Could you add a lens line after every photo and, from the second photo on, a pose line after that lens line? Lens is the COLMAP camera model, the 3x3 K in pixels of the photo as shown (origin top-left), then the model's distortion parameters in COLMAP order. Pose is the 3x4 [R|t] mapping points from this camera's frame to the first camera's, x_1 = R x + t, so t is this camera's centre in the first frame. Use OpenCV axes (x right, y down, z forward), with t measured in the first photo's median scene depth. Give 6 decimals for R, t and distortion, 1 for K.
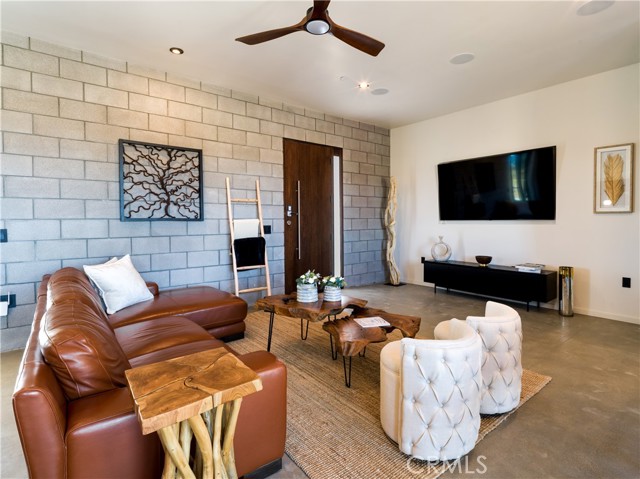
lens RADIAL K [[329.4, 0, 314.7], [0, 329.4, 230.4], [0, 0, 1]] dist [0.002302, -0.001442]
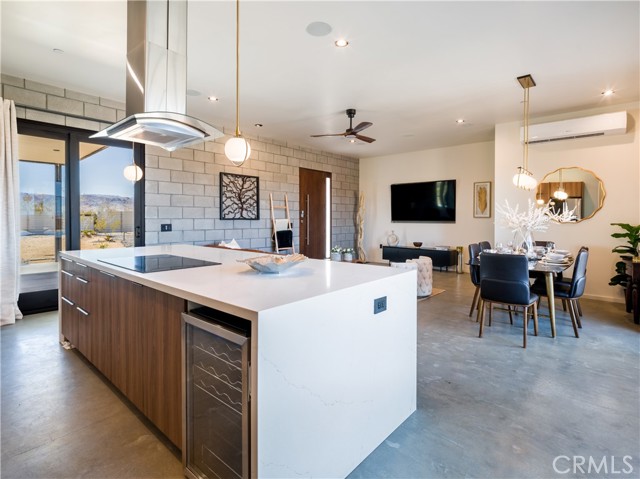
lens RADIAL K [[322.4, 0, 312.6], [0, 322.4, 227.2], [0, 0, 1]] dist [-0.002239, -0.000706]
pose [[0.987195, 0.005453, 0.159427, -0.324117], [-0.004836, 0.999979, -0.004261, 0.012889], [-0.159447, 0.003436, 0.987201, -0.621513]]
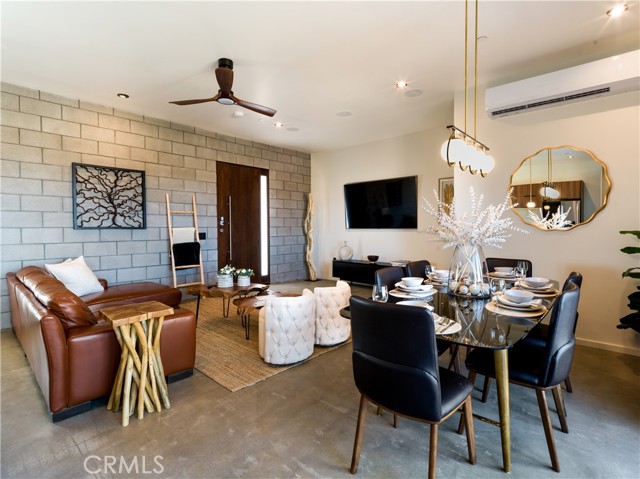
lens RADIAL K [[320.0, 0, 318.8], [0, 320.0, 237.3], [0, 0, 1]] dist [-0.002477, -0.000425]
pose [[0.986794, -0.001950, 0.161968, 0.102066], [0.001904, 0.999998, 0.000440, 0.002846], [-0.161969, -0.000126, 0.986796, -0.274863]]
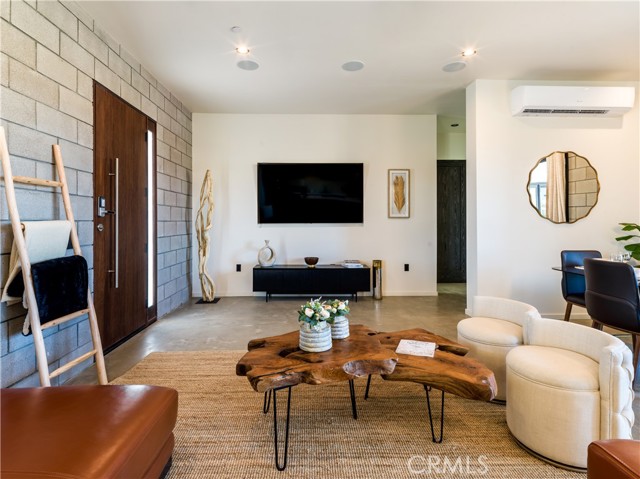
lens RADIAL K [[330.2, 0, 316.5], [0, 330.2, 221.4], [0, 0, 1]] dist [0.001275, -0.000376]
pose [[0.603499, 0.005463, 0.797345, -0.372032], [0.023897, 0.999403, -0.024935, -0.011988], [-0.797006, 0.034102, 0.603008, 0.409657]]
